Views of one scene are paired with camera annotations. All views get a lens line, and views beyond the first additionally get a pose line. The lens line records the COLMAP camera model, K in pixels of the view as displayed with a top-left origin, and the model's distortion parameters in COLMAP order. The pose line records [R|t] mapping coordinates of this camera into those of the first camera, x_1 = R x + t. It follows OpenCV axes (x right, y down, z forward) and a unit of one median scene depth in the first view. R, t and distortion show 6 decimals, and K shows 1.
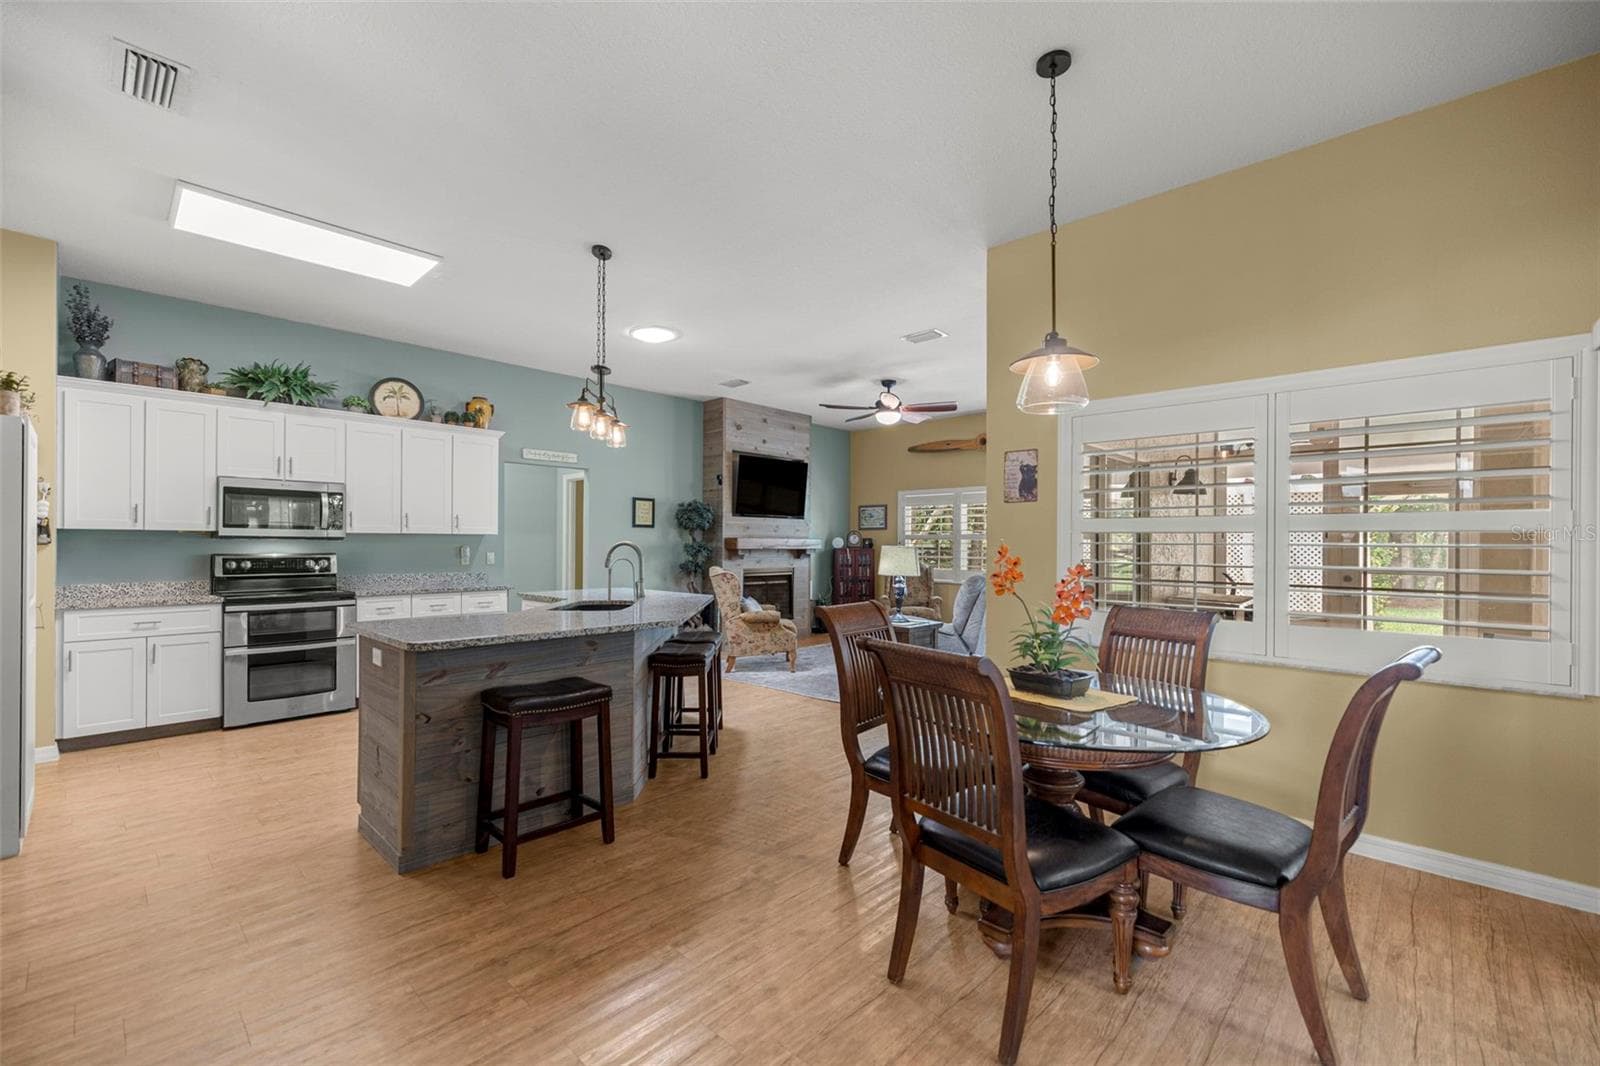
lens RADIAL K [[679.5, 0, 799.1], [0, 679.5, 542.7], [0, 0, 1]] dist [0.012918, 0.000500]
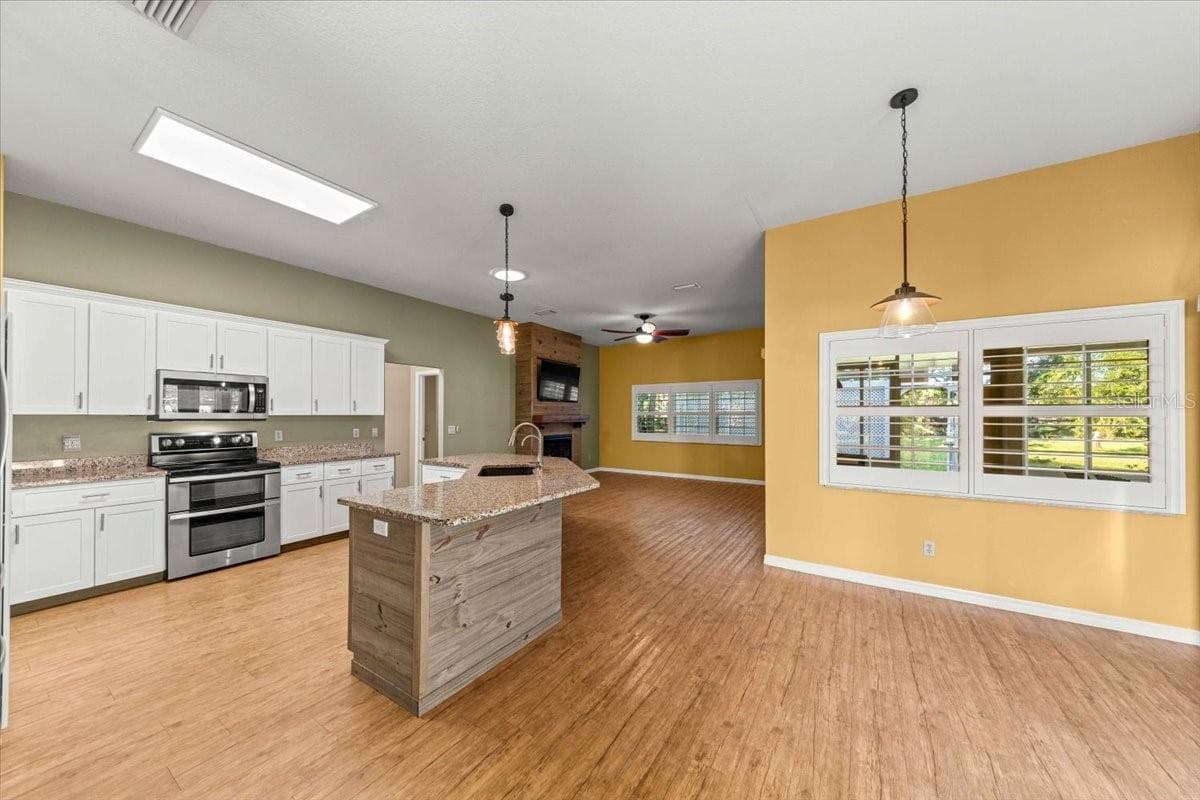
lens RADIAL K [[407.1, 0, 591.0], [0, 407.1, 413.4], [0, 0, 1]] dist [0.006567, -0.000322]
pose [[0.980552, -0.003760, 0.196226, -0.250606], [0.004036, 0.999991, -0.001006, -0.016625], [-0.196220, 0.001778, 0.980558, 0.151986]]
